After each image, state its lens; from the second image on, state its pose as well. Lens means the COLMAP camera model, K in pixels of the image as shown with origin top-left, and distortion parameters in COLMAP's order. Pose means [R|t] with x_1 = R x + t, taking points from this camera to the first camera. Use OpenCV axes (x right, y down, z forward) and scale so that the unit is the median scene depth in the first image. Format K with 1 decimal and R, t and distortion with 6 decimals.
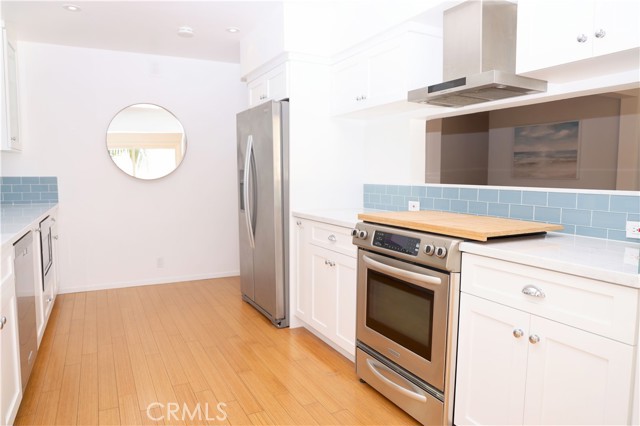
lens RADIAL K [[434.9, 0, 319.6], [0, 434.9, 211.2], [0, 0, 1]] dist [-0.100850, 0.070760]
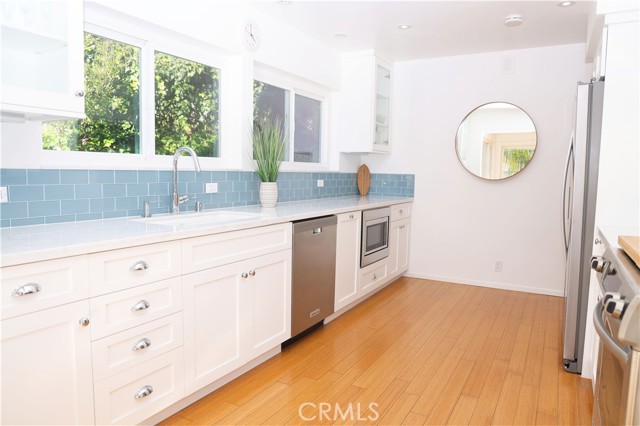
lens RADIAL K [[434.9, 0, 319.6], [0, 434.9, 211.2], [0, 0, 1]] dist [-0.100850, 0.070760]
pose [[0.549743, 0.085176, -0.830980, 0.273192], [-0.087429, 0.995191, 0.044168, -0.015268], [0.830746, 0.048371, 0.554546, 0.180328]]
